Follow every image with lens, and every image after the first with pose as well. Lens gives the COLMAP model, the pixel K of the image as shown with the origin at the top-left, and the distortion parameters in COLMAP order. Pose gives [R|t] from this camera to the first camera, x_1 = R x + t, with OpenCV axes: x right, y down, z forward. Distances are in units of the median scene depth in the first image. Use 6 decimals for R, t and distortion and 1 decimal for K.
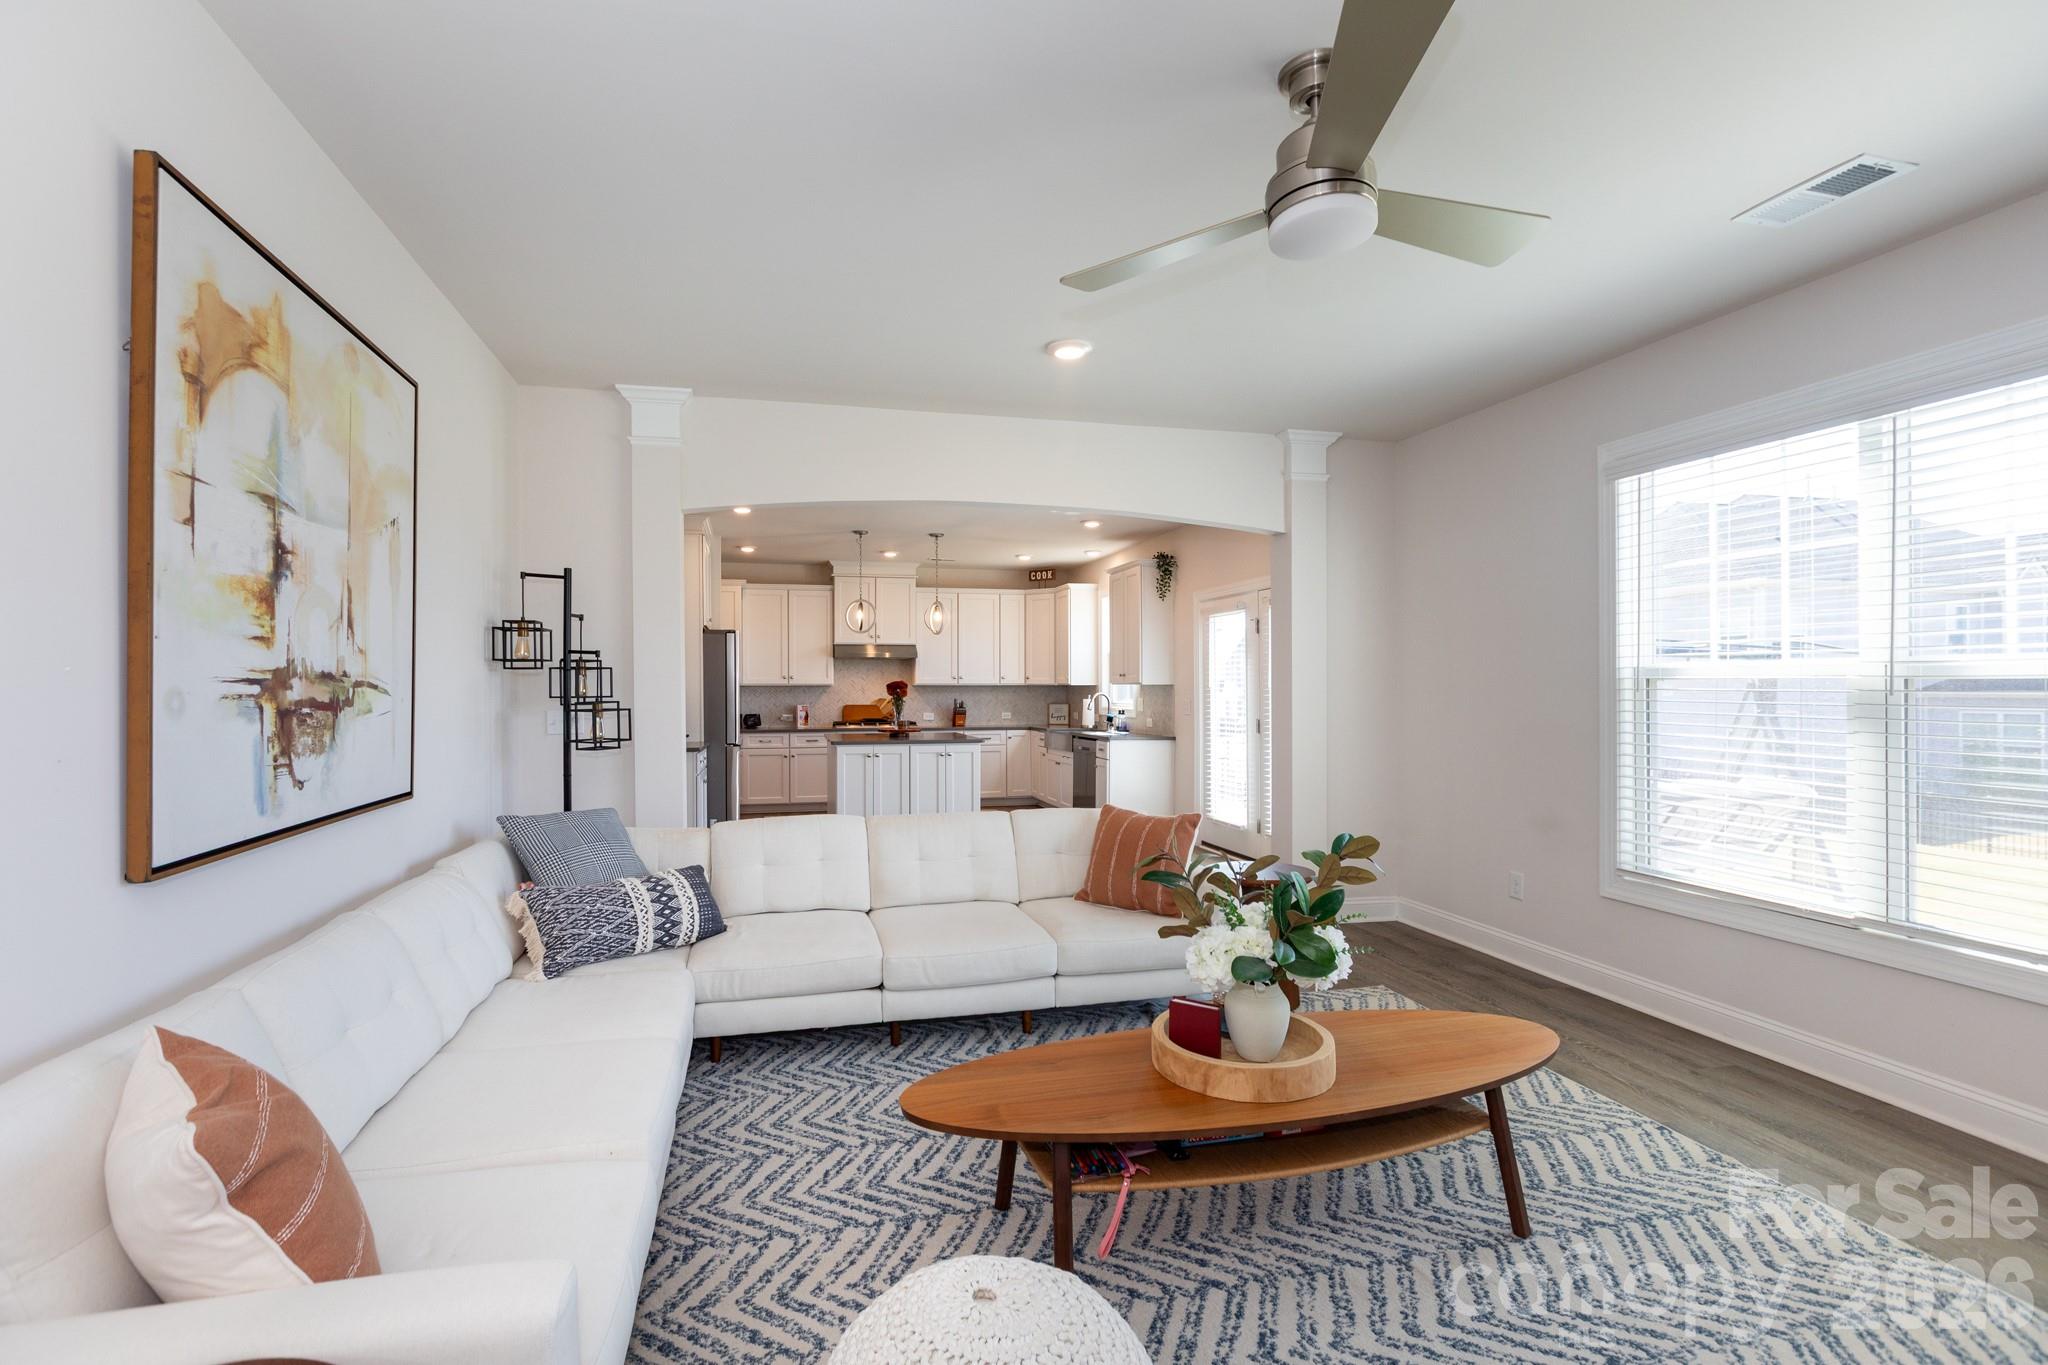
lens RADIAL K [[936.7, 0, 991.5], [0, 936.7, 682.3], [0, 0, 1]] dist [-0.000015, -0.000237]
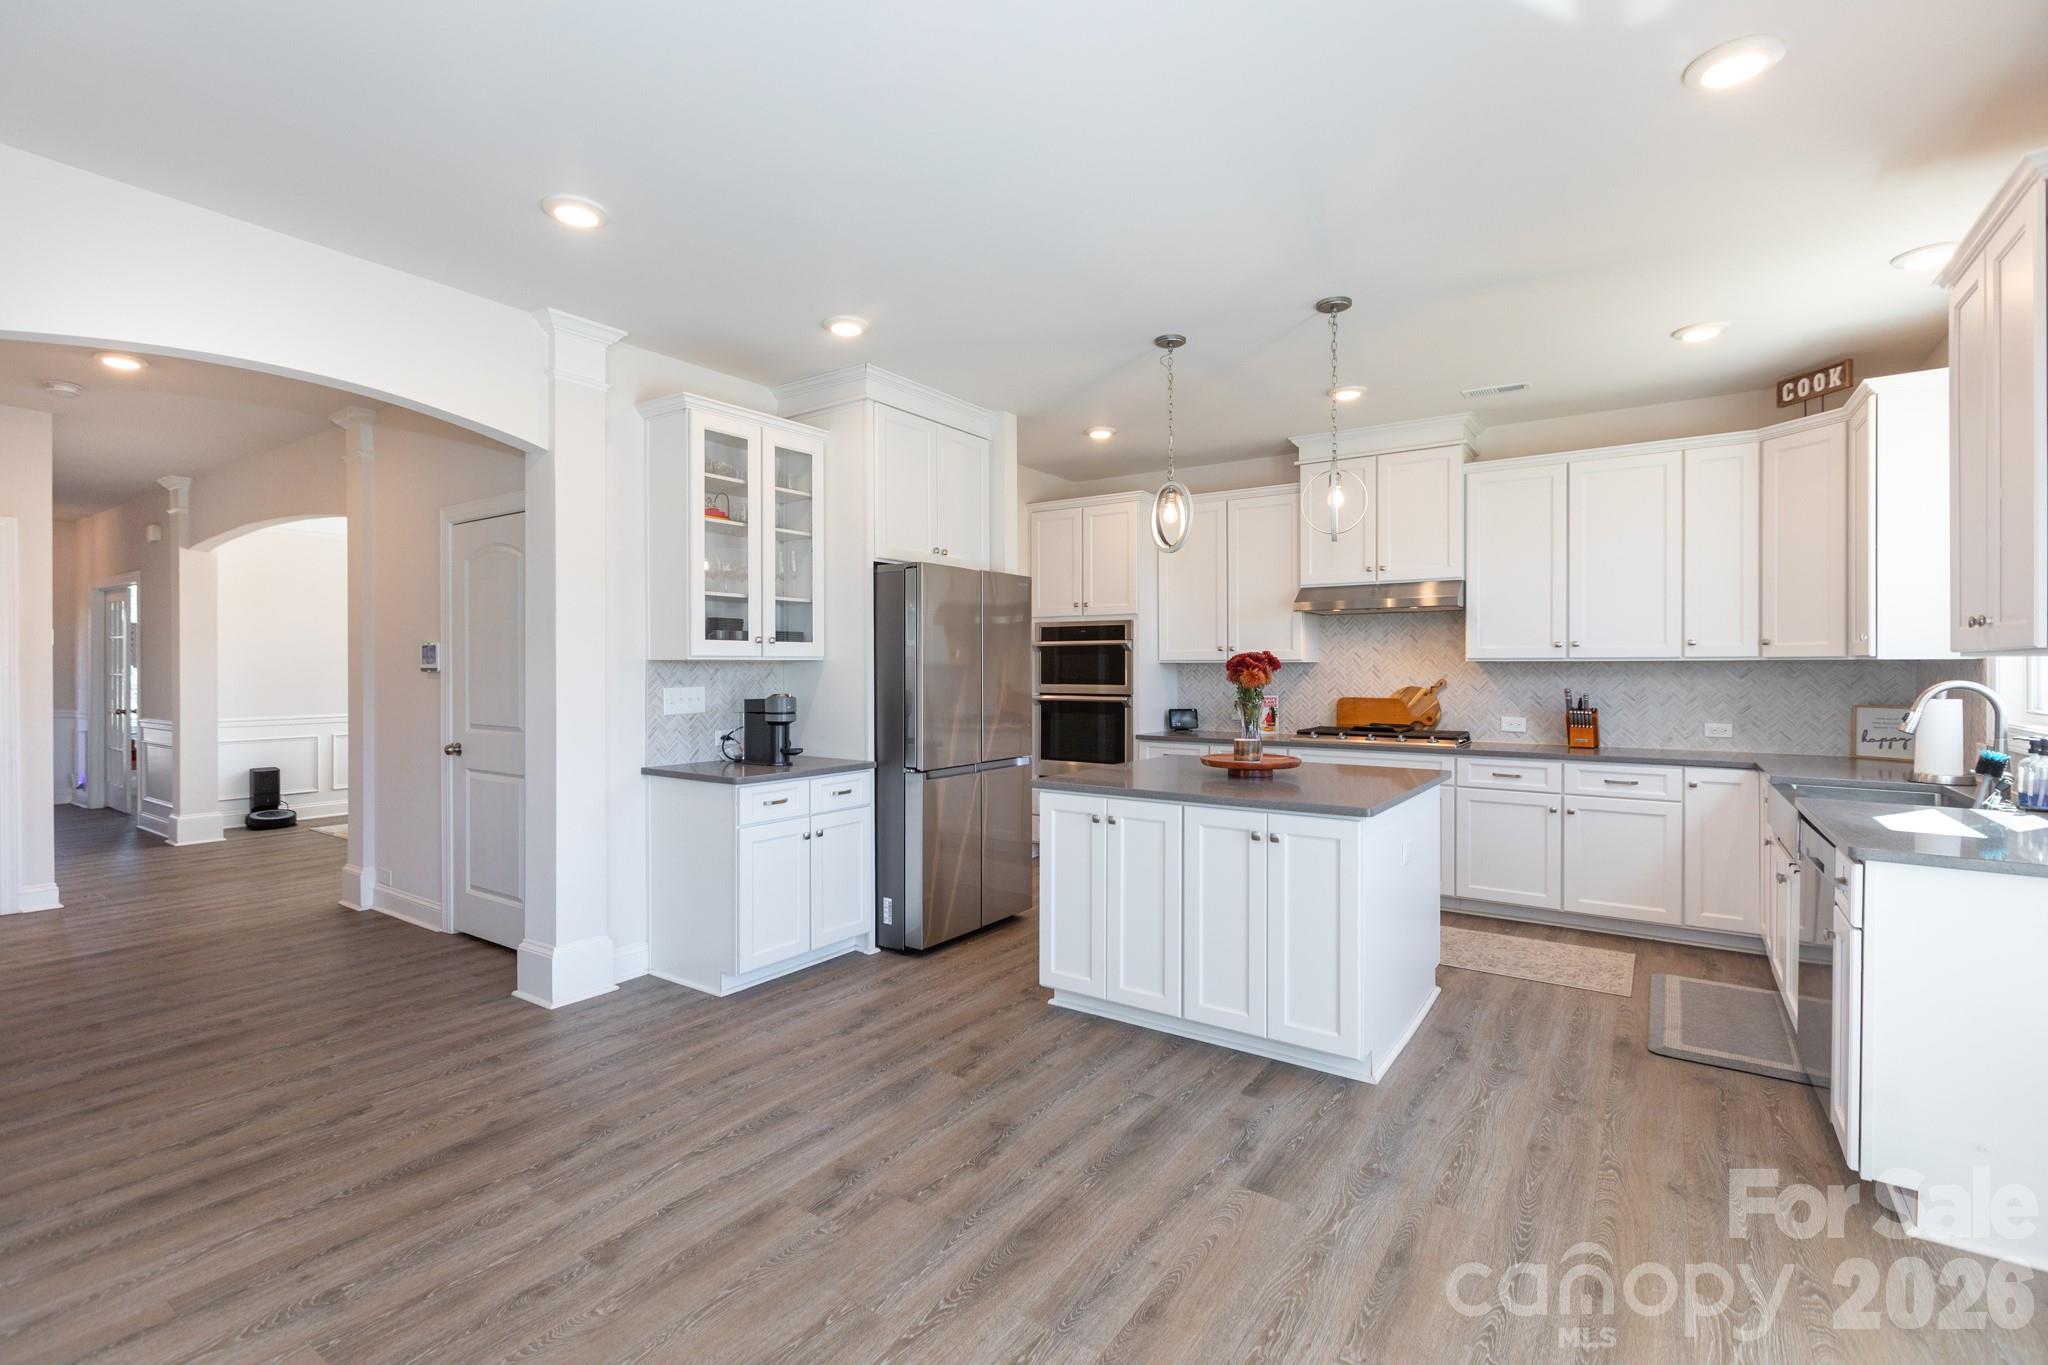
lens RADIAL K [[935.7, 0, 1015.3], [0, 935.7, 669.9], [0, 0, 1]] dist [0.002508, -0.000225]
pose [[0.664278, 0.002553, -0.747481, 0.130114], [0.004892, 0.999958, 0.007763, 0.002708], [0.747469, -0.008813, 0.664238, 0.491366]]
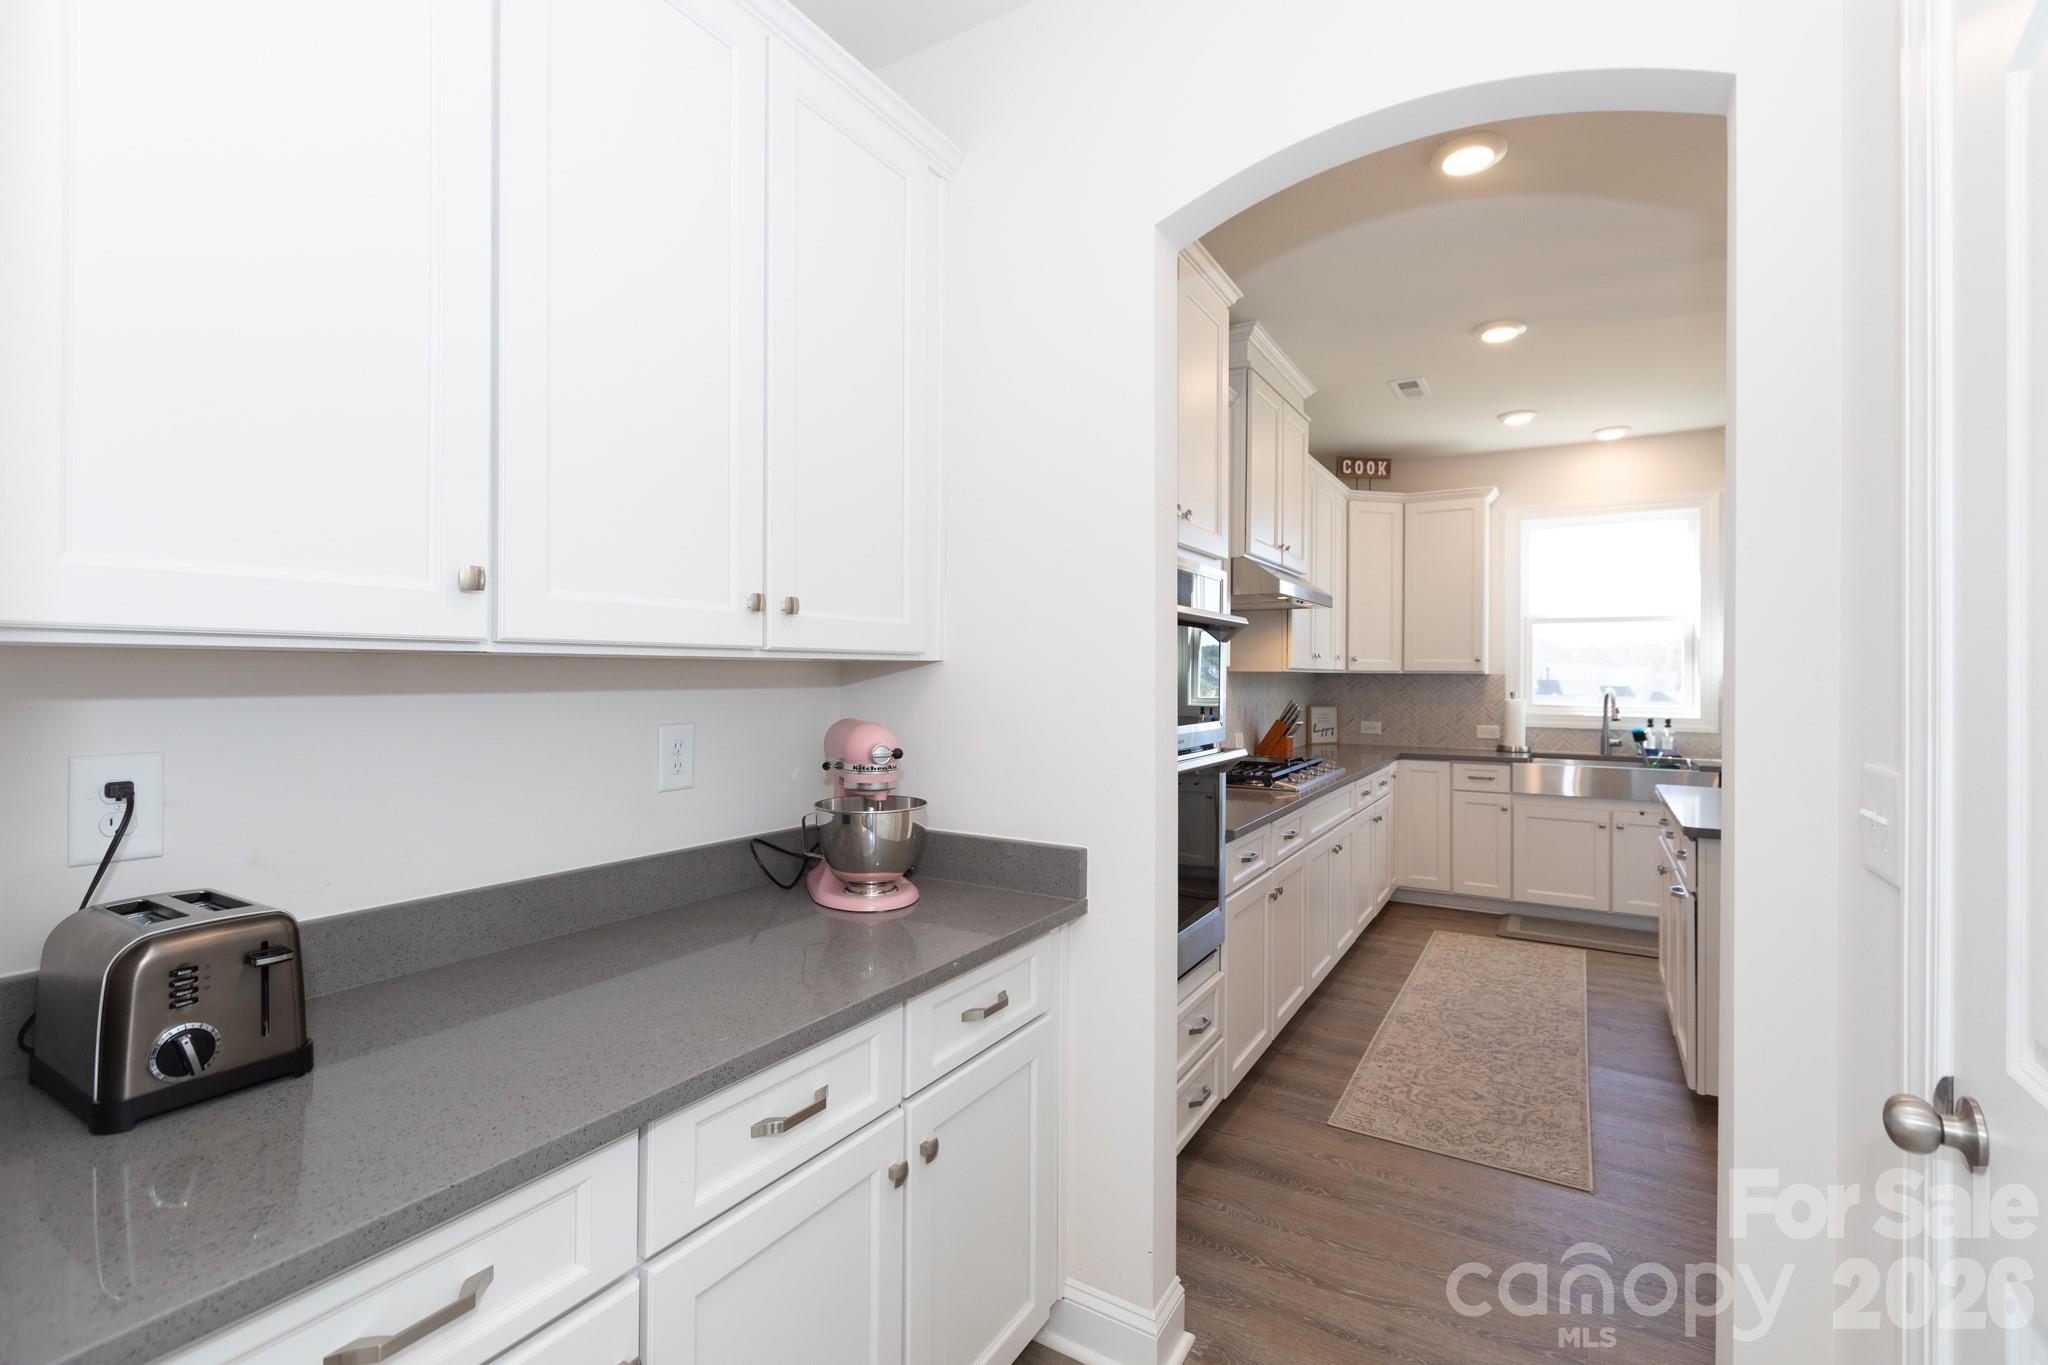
lens RADIAL K [[914.3, 0, 1011.4], [0, 914.3, 672.3], [0, 0, 1]] dist [-0.000104, 0.000242]
pose [[0.701552, 0.006060, 0.712593, -0.470063], [-0.009590, 0.999954, 0.000938, 0.004126], [-0.712554, -0.007492, 0.701577, 0.796142]]
